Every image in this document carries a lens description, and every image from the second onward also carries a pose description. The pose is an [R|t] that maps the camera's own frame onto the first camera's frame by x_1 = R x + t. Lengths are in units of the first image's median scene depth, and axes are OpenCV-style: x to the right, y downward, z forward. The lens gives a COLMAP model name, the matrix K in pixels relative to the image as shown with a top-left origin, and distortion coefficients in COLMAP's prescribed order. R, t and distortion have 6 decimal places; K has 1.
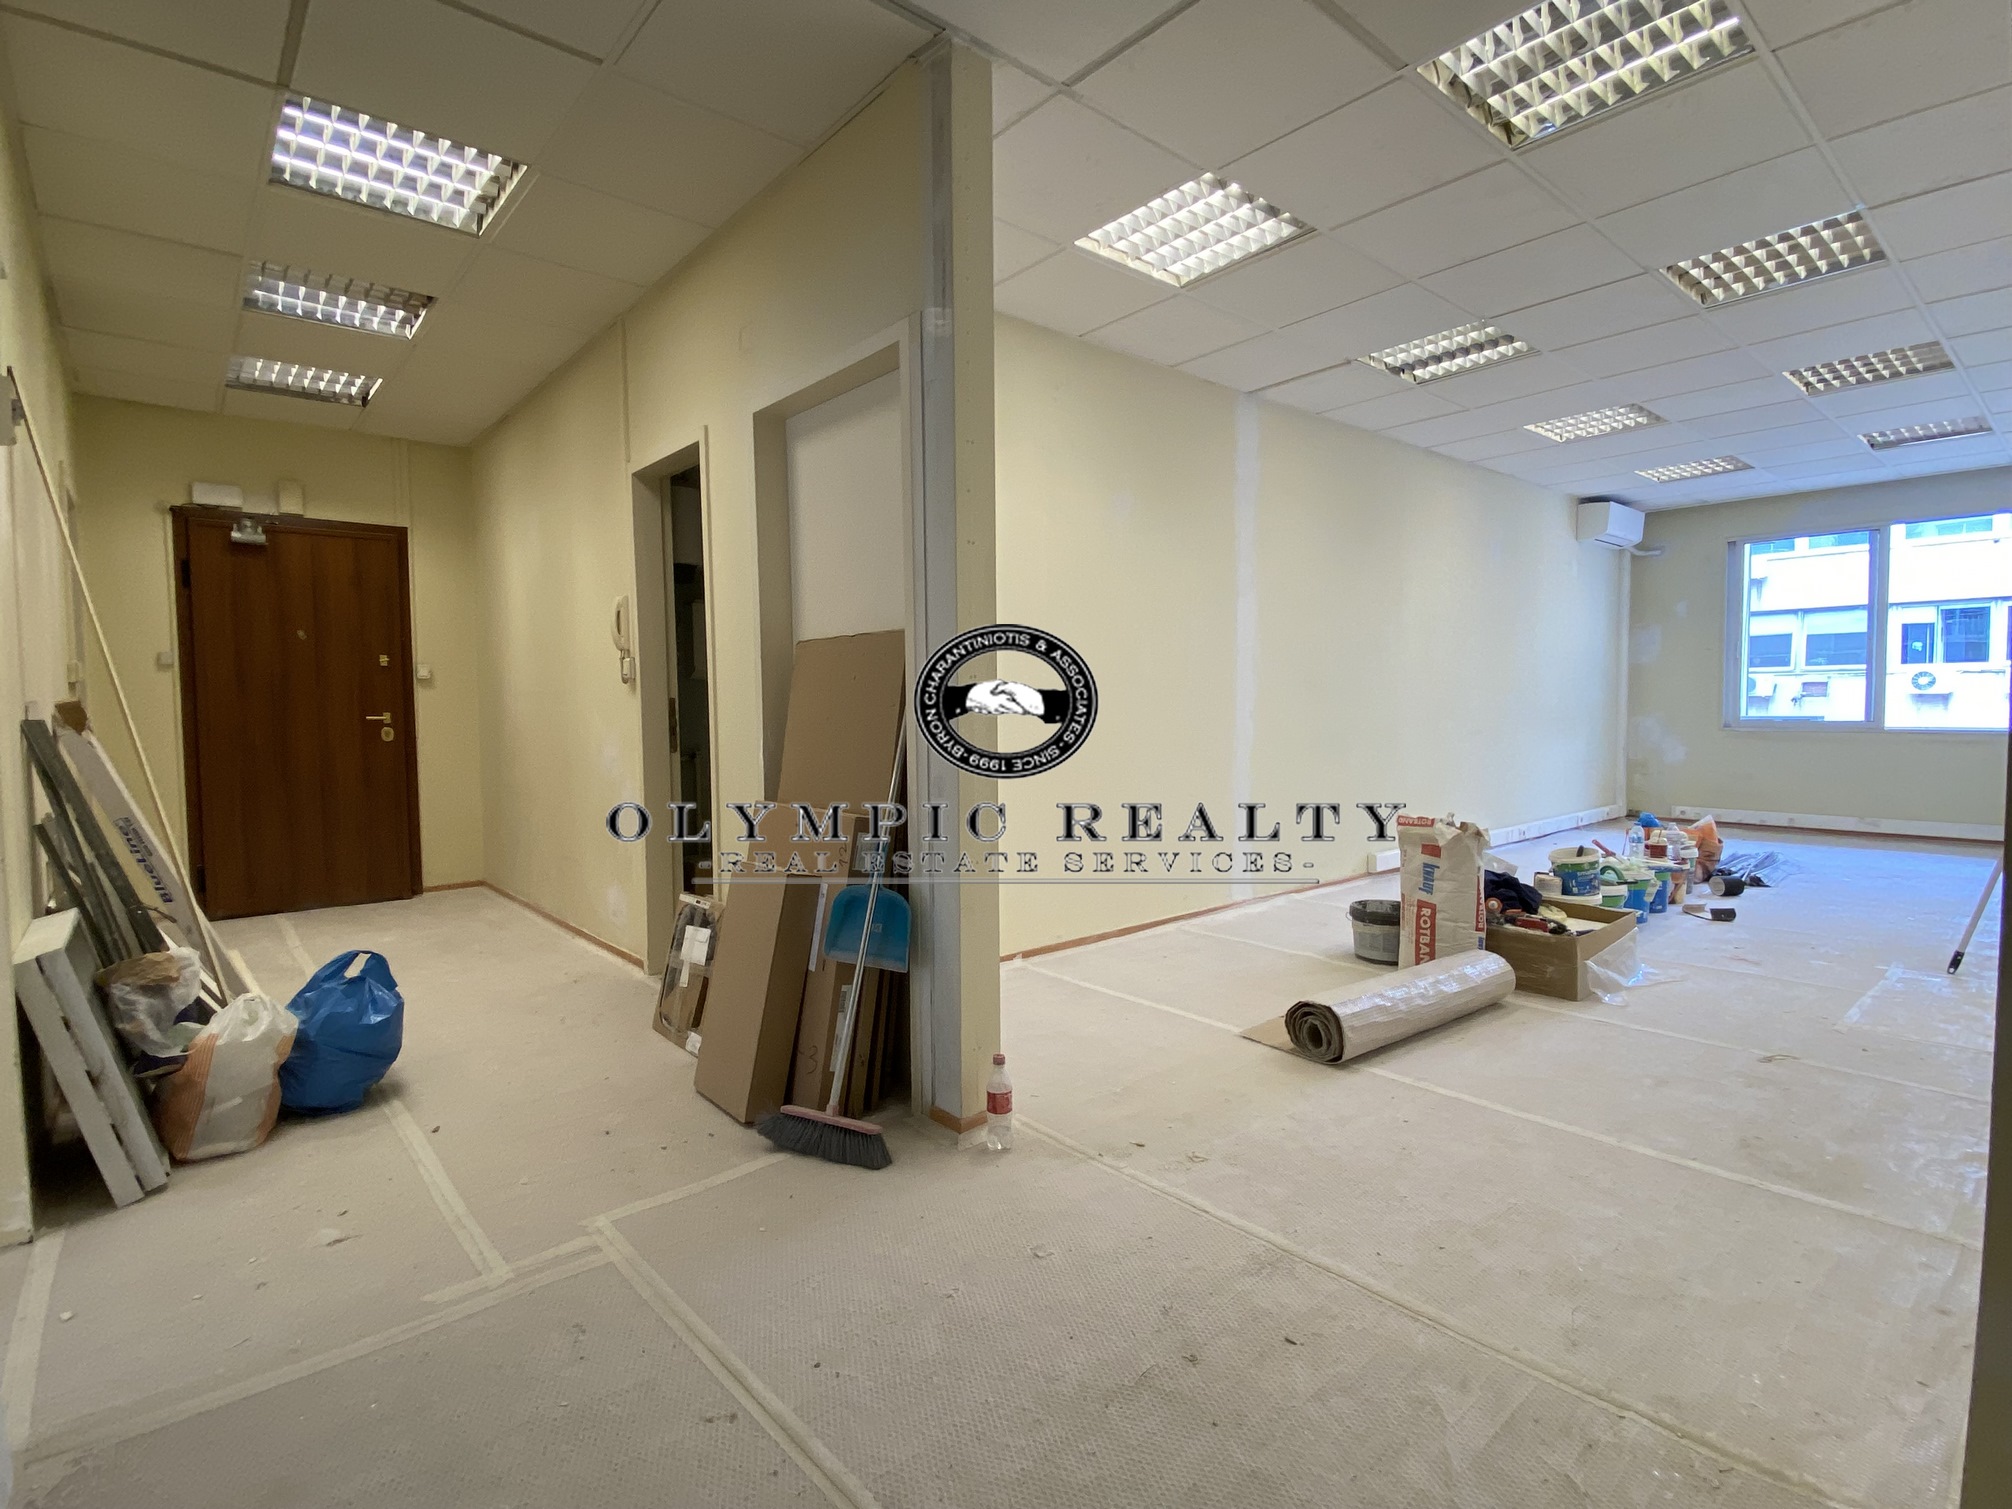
lens RADIAL K [[965.2, 0, 1016.3], [0, 965.2, 762.6], [0, 0, 1]] dist [-0.005810, -0.009785]
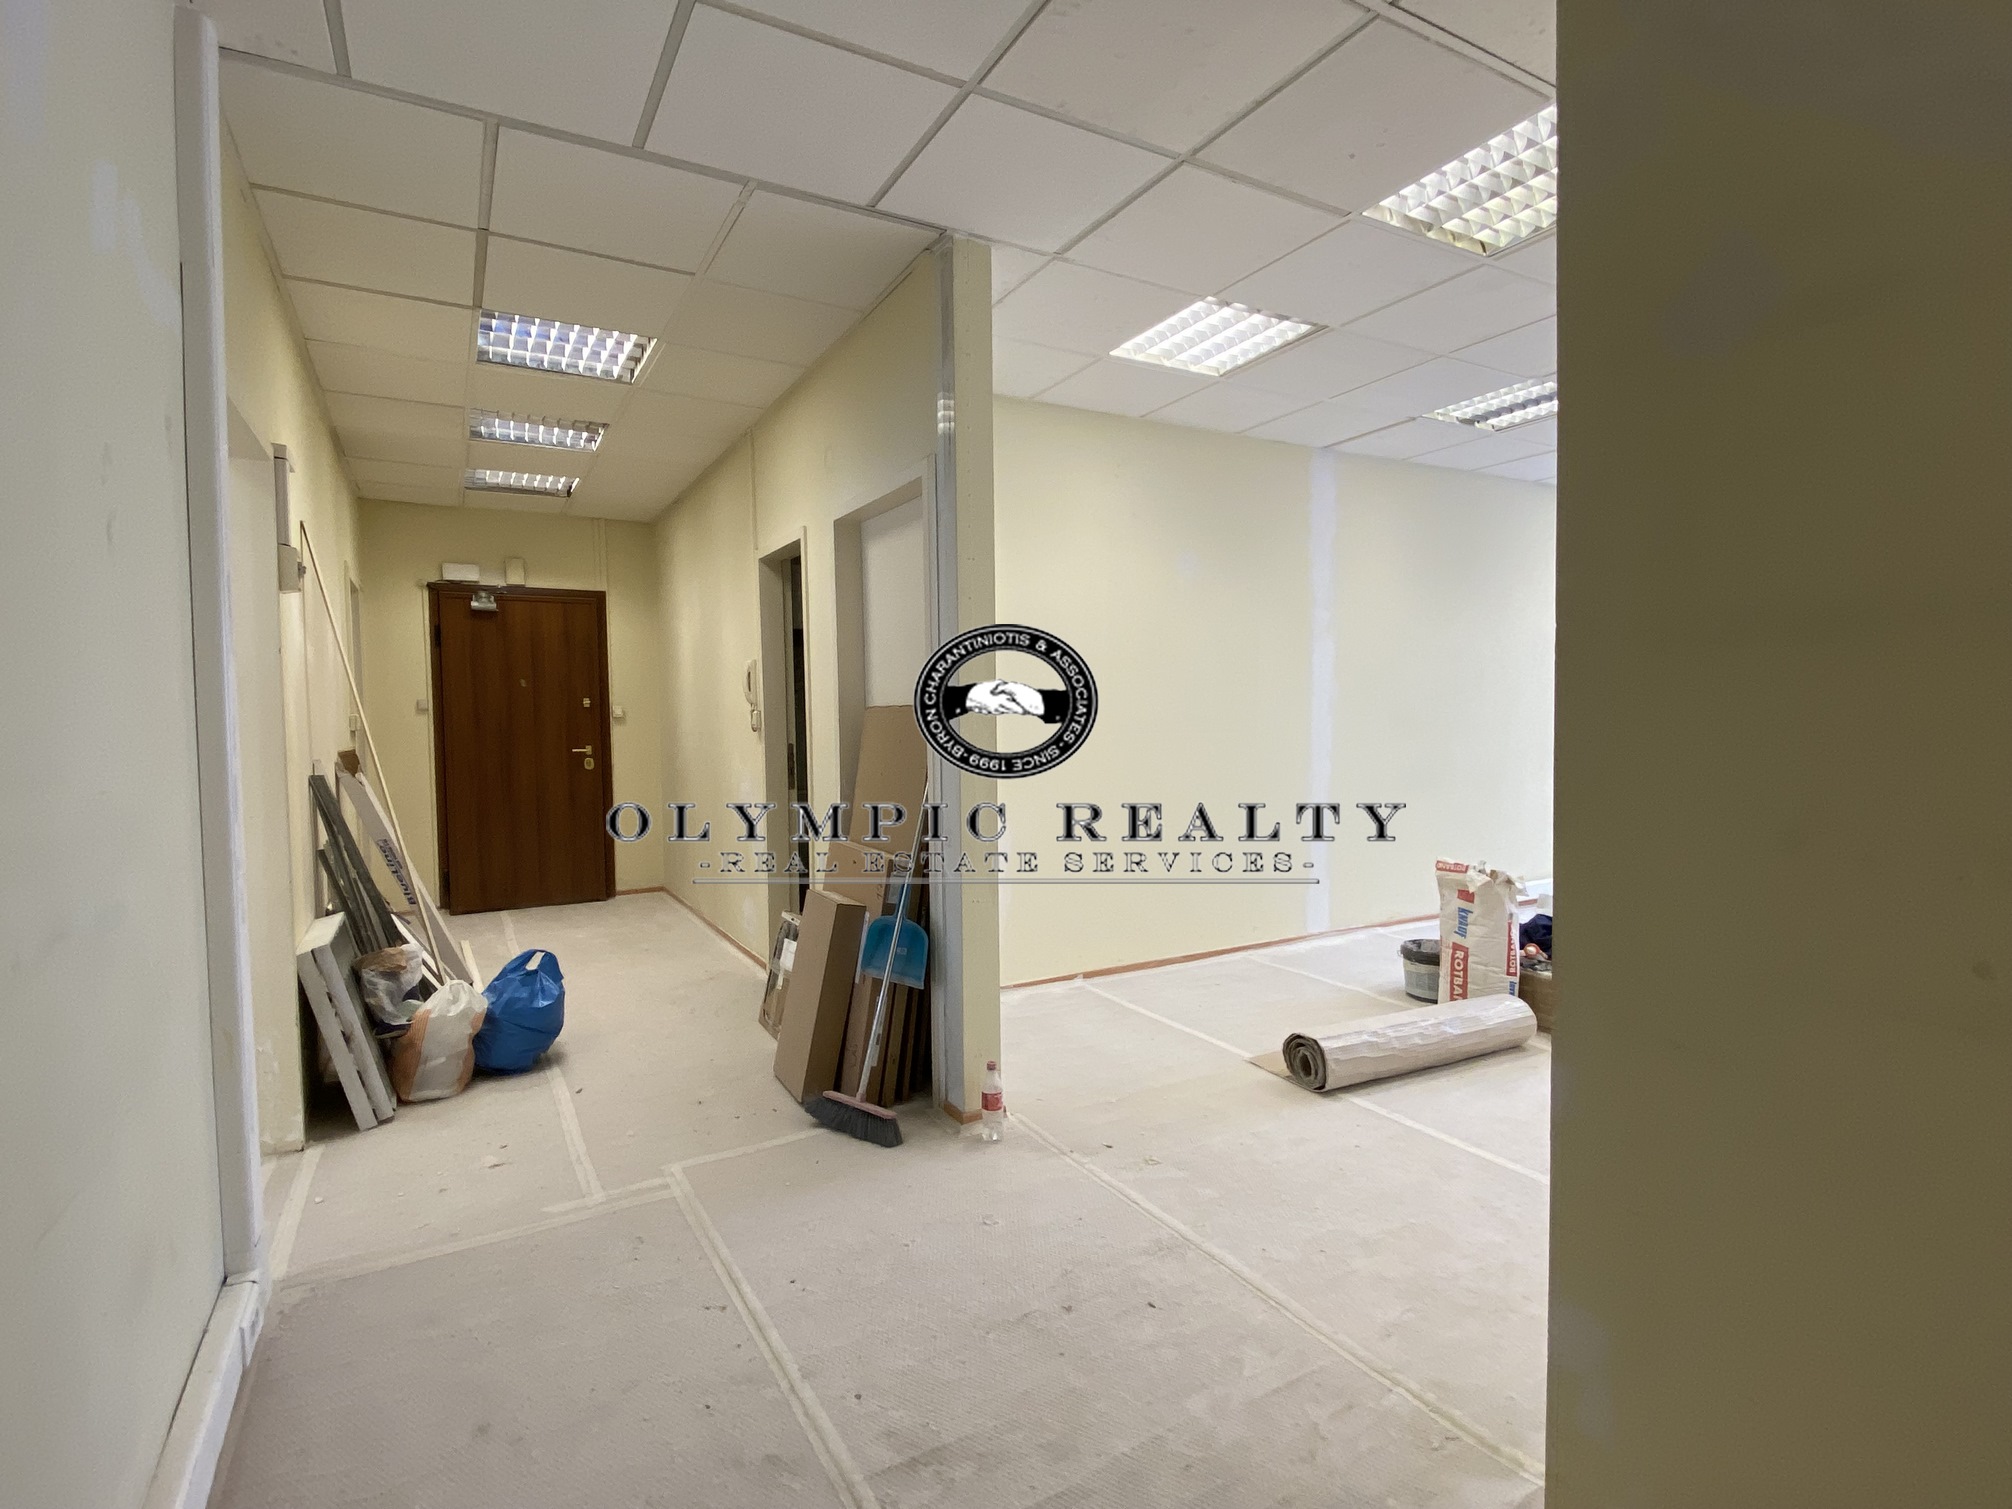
lens RADIAL K [[965.2, 0, 1020.6], [0, 965.2, 765.1], [0, 0, 1]] dist [-0.005810, -0.009785]
pose [[0.981793, 0.008561, -0.189761, 0.162764], [-0.009516, 0.999946, -0.004121, -0.043656], [0.189716, 0.005852, 0.981822, -0.123449]]
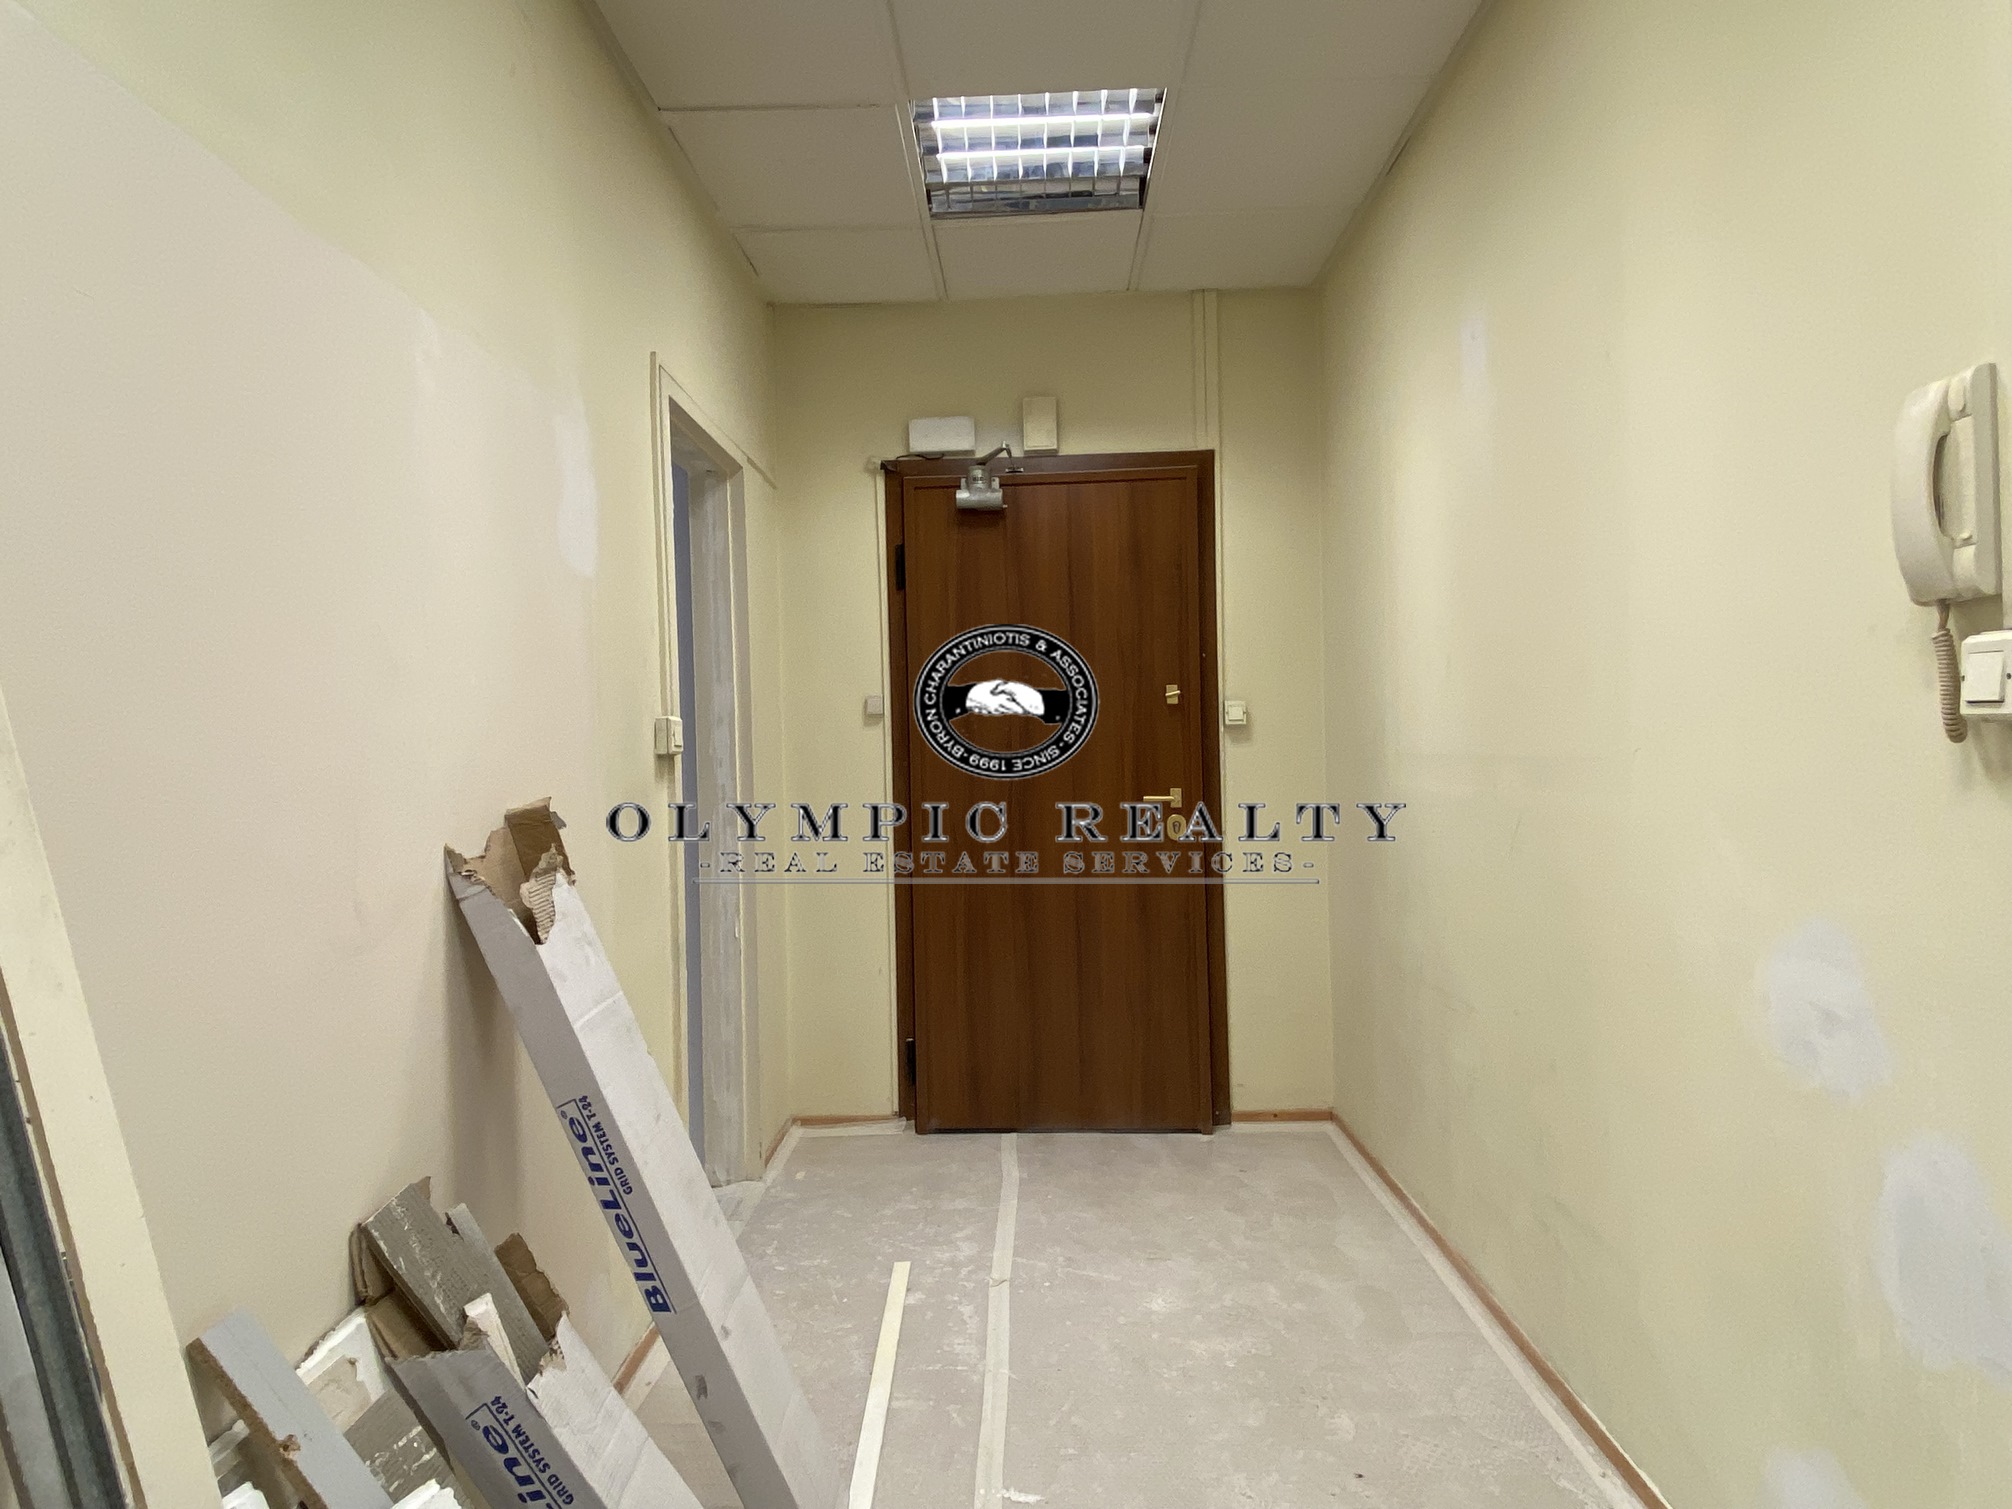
lens RADIAL K [[1135.1, 0, 1008.8], [0, 1135.1, 763.3], [0, 0, 1]] dist [0.014579, -0.007719]
pose [[0.731890, -0.005746, -0.681399, -0.433915], [-0.021611, 0.999266, -0.031638, -0.067373], [0.681080, 0.037881, 0.731228, 0.706180]]
